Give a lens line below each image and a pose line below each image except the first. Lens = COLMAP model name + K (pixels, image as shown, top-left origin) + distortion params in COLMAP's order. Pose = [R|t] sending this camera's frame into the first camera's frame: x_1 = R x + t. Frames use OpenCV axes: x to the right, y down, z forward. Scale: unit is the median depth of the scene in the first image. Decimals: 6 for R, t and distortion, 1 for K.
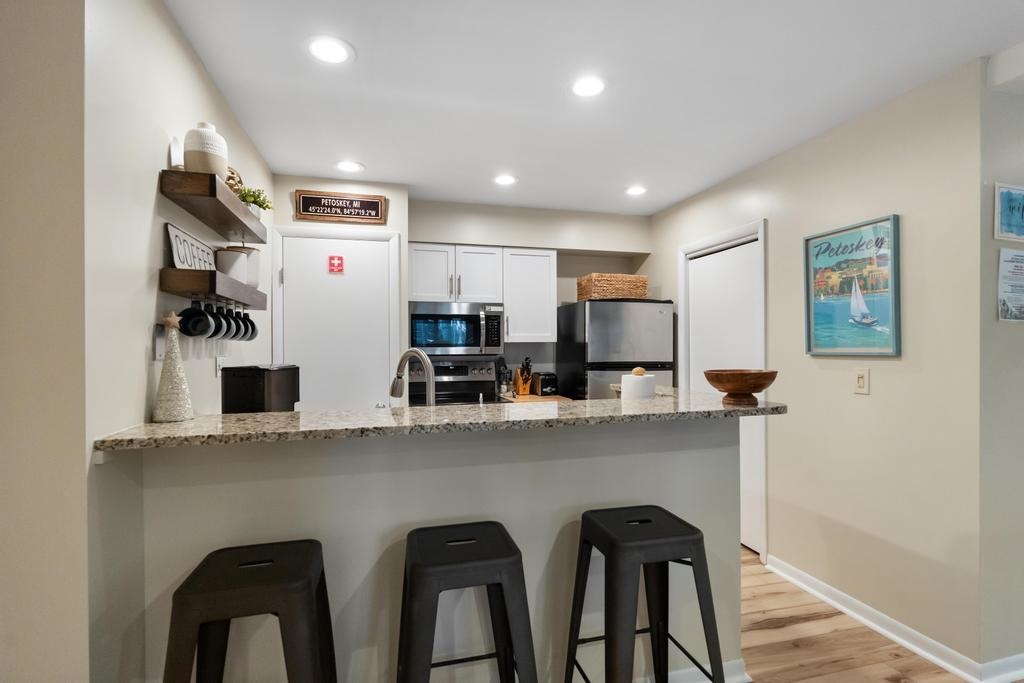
lens RADIAL K [[492.0, 0, 520.6], [0, 492.0, 344.6], [0, 0, 1]] dist [-0.006357, -0.000885]
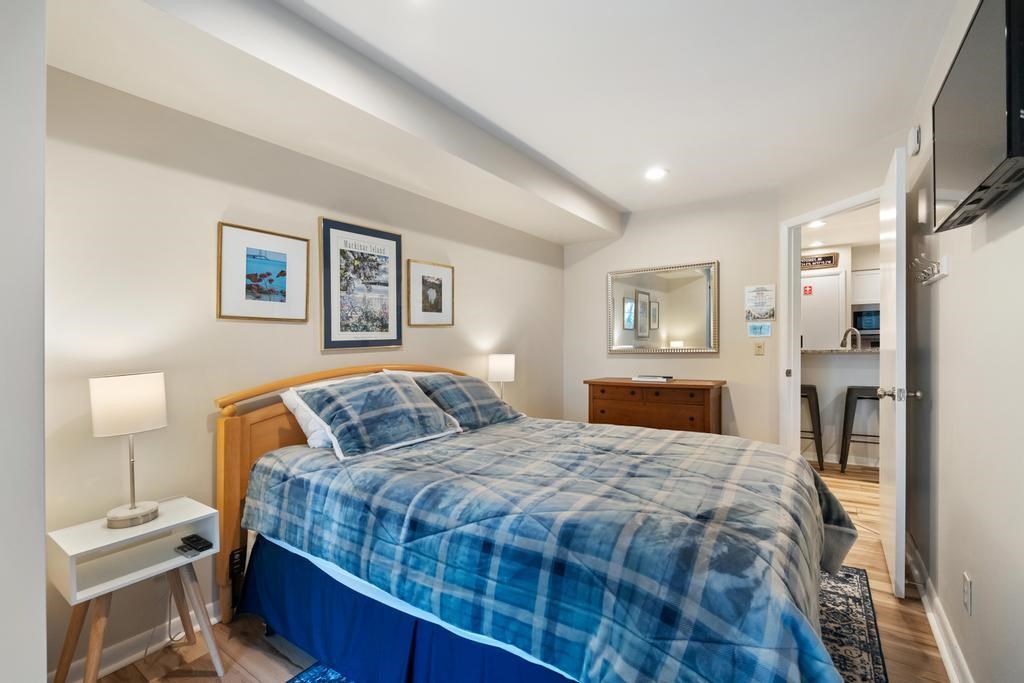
lens RADIAL K [[458.4, 0, 514.8], [0, 458.4, 345.0], [0, 0, 1]] dist [-0.003957, -0.001004]
pose [[0.648669, 0.007731, -0.761032, 0.361892], [-0.007750, 0.999964, 0.003553, 0.084024], [0.761032, 0.003593, 0.648705, -1.489395]]
